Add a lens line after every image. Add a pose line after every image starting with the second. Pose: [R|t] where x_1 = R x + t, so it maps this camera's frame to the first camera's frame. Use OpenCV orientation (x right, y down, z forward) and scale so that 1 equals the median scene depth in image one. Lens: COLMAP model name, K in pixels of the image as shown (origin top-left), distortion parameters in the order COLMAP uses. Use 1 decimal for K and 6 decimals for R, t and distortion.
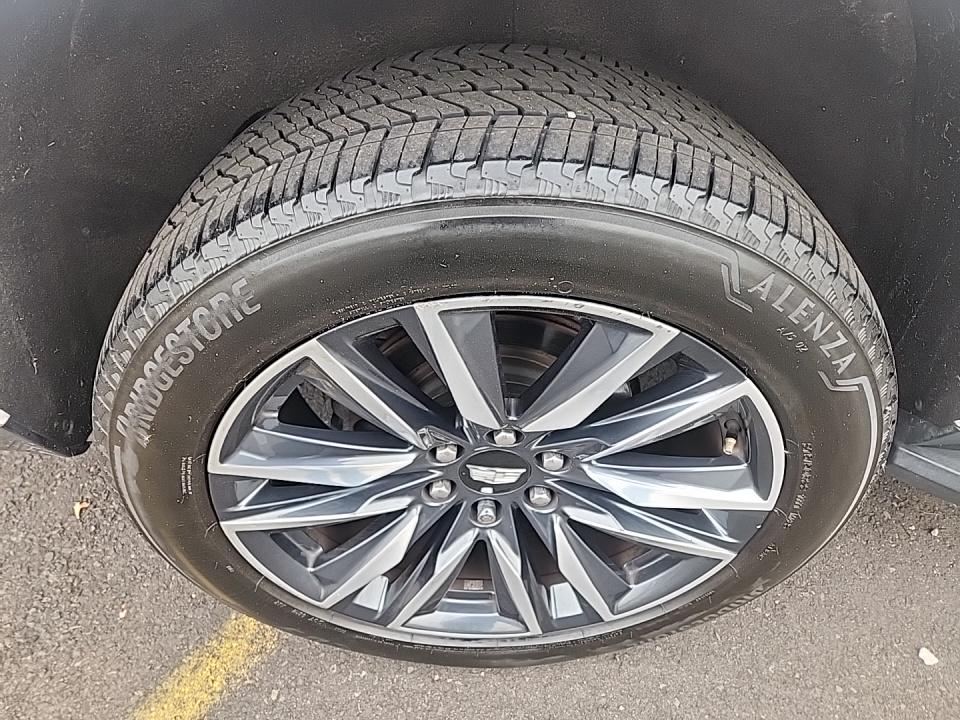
lens RADIAL K [[649.2, 0, 480.0], [0, 649.2, 360.0], [0, 0, 1]] dist [0.018179, -0.005032]
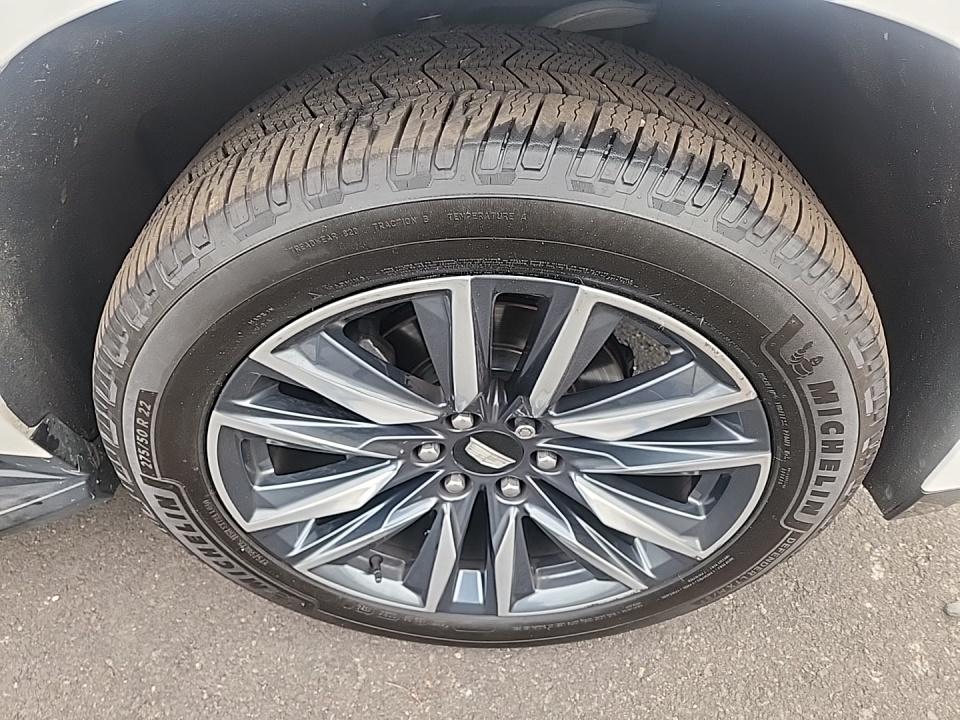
lens RADIAL K [[669.3, 0, 457.9], [0, 669.3, 362.5], [0, 0, 1]] dist [0.037501, -0.000861]
pose [[0.877858, 0.354010, 0.322556, -0.412292], [-0.360380, 0.931862, -0.041936, 0.103073], [-0.315424, -0.079429, 0.945621, 0.029802]]
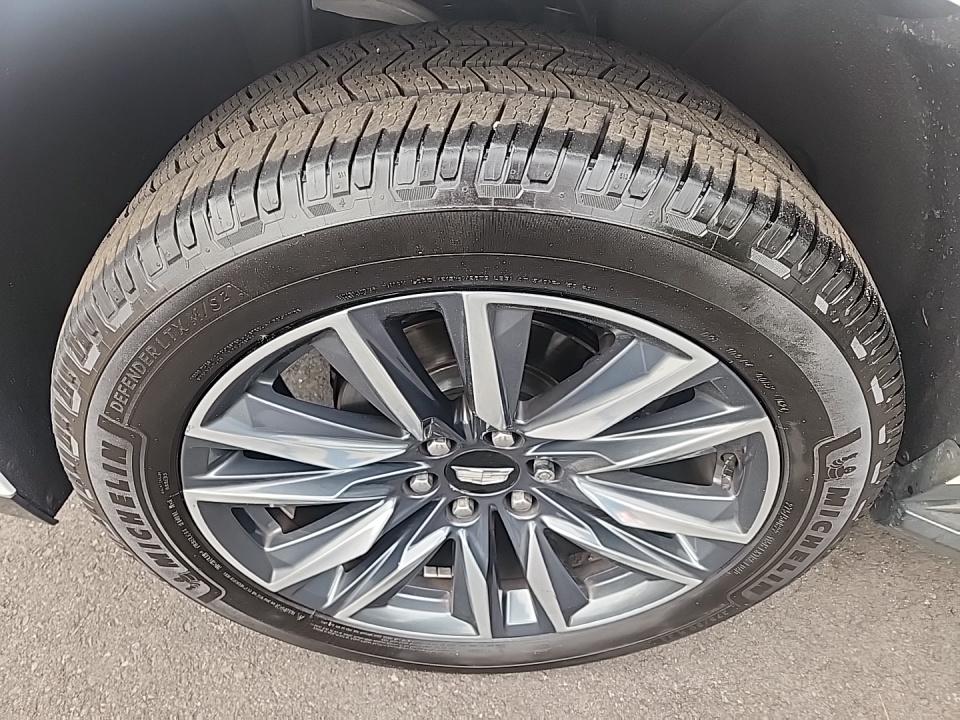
lens RADIAL K [[649.2, 0, 480.0], [0, 649.2, 360.0], [0, 0, 1]] dist [0.018179, -0.005032]
pose [[0.980744, 0.146543, 0.129097, -0.130243], [-0.148186, 0.988954, 0.003166, 0.004225], [-0.127207, -0.022235, 0.991627, 0.040659]]
